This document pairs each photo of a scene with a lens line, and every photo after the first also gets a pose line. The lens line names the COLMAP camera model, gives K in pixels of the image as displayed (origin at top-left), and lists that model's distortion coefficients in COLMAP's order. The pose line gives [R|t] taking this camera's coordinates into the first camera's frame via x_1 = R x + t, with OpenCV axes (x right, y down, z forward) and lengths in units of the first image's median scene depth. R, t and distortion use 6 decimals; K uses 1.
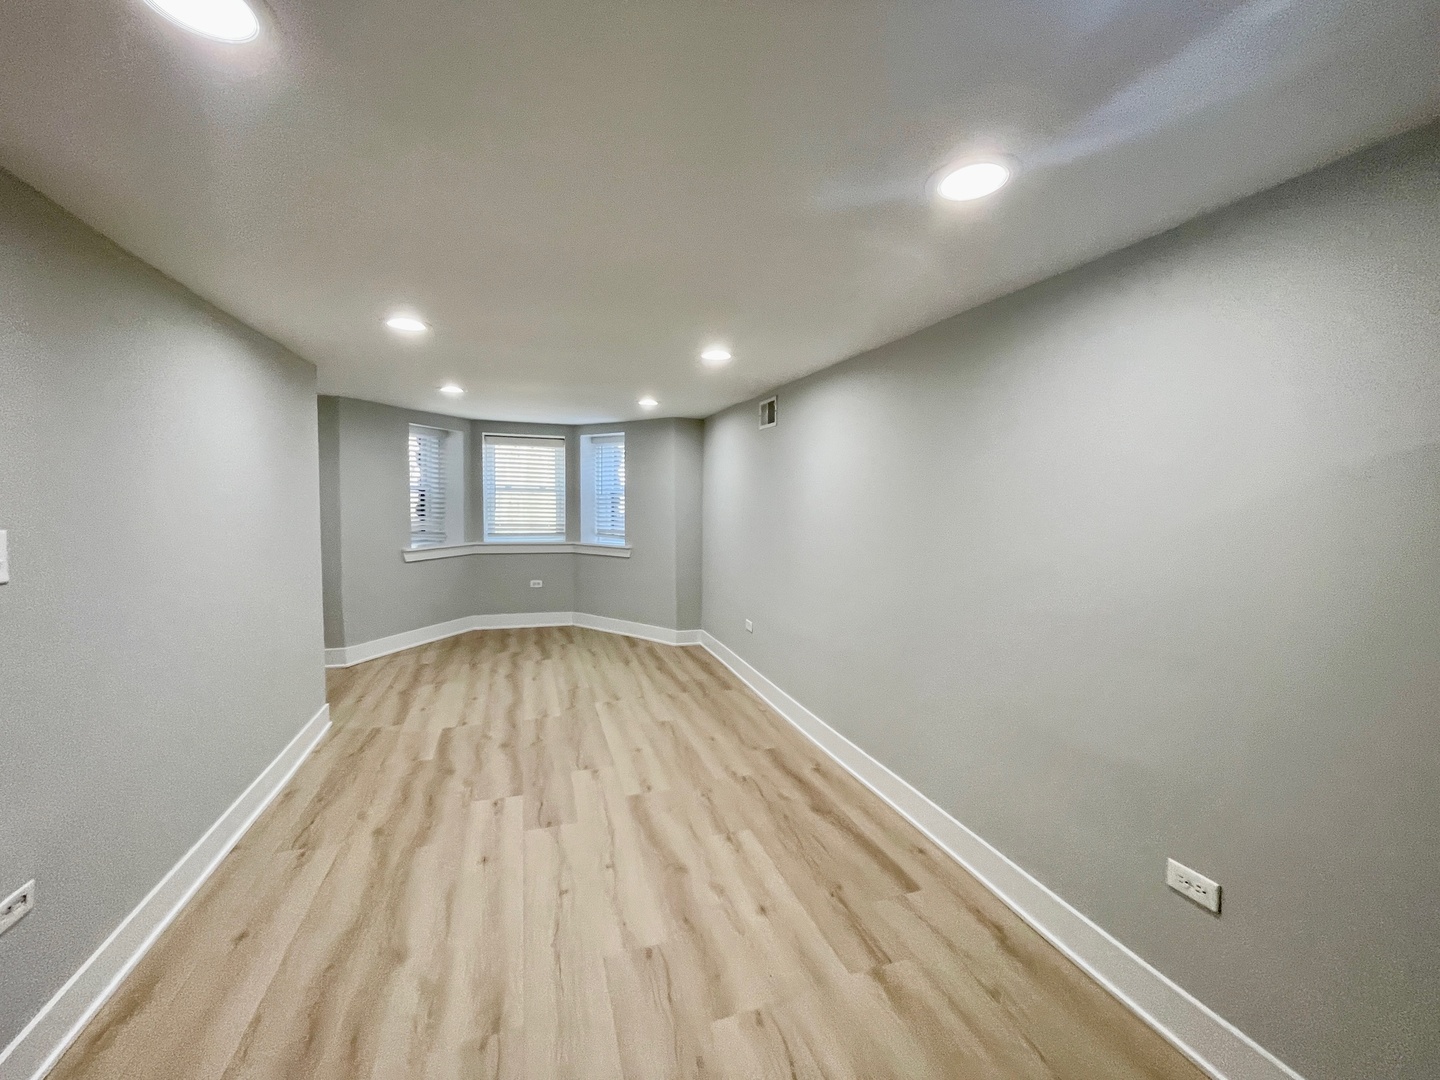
lens RADIAL K [[580.6, 0, 715.0], [0, 580.6, 544.2], [0, 0, 1]] dist [0.000910, -0.002041]
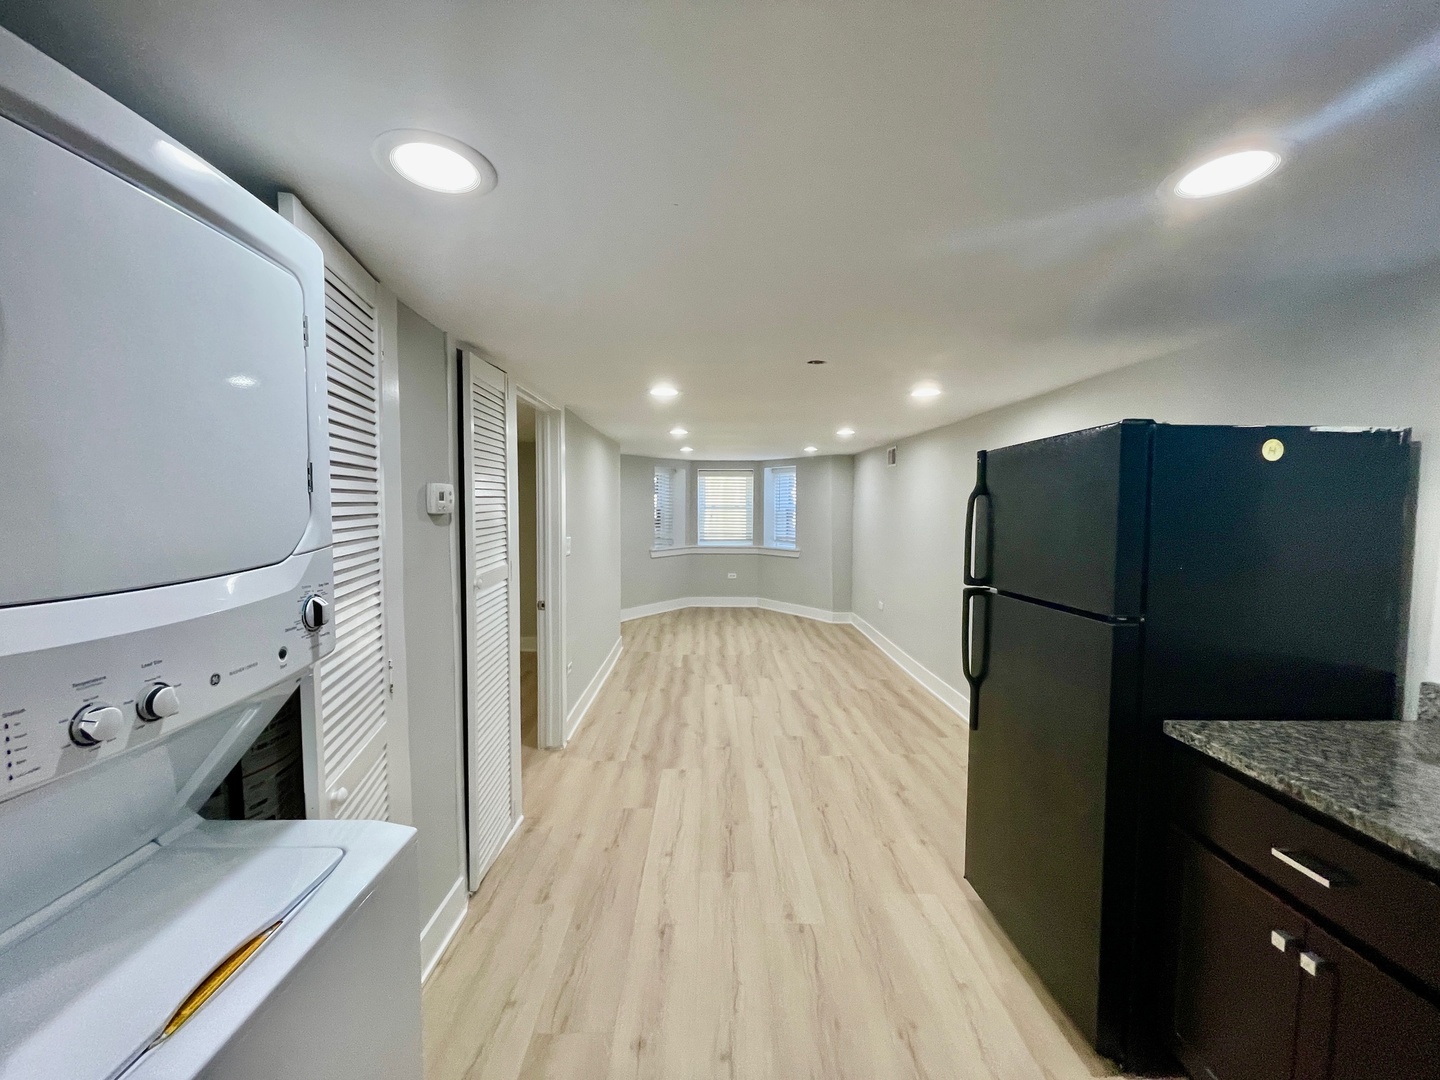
lens RADIAL K [[580.6, 0, 715.0], [0, 580.6, 544.2], [0, 0, 1]] dist [0.000910, -0.002041]
pose [[0.952585, 0.007317, -0.304185, 0.130050], [-0.011244, 0.999874, -0.011162, 0.014787], [0.304065, 0.014053, 0.952548, -0.584565]]
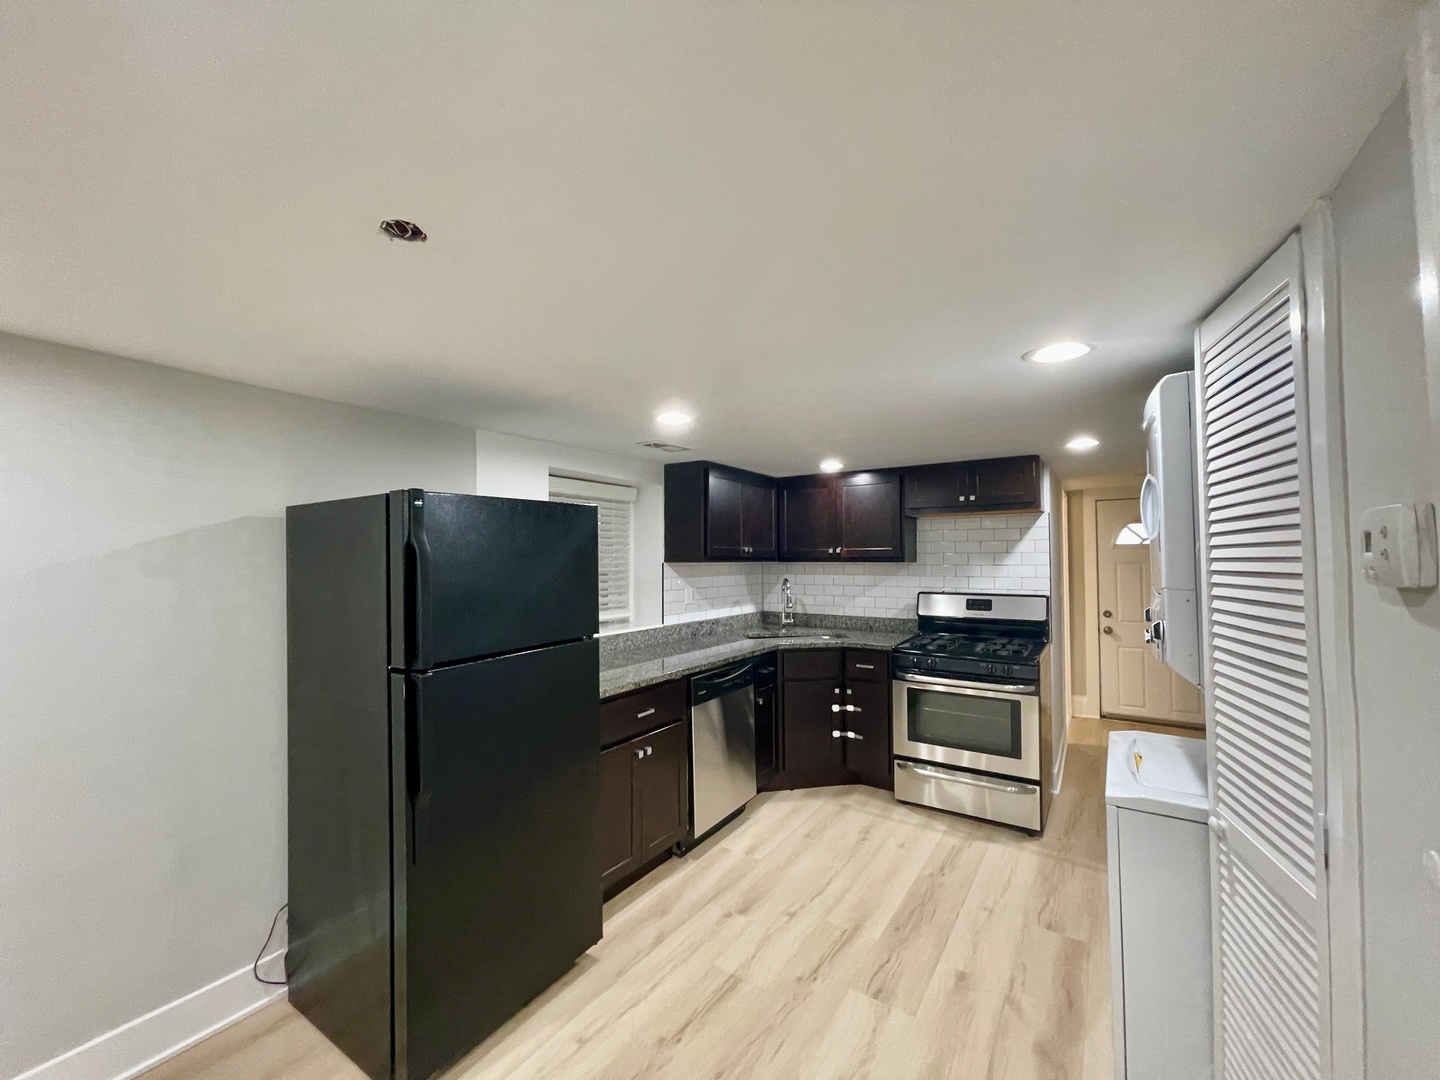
lens RADIAL K [[580.6, 0, 715.0], [0, 580.6, 544.2], [0, 0, 1]] dist [0.000910, -0.002041]
pose [[-0.604654, 0.004904, 0.796473, -0.310313], [0.055140, 0.997840, 0.035717, -0.054072], [-0.794577, 0.065514, -0.603618, 0.187413]]
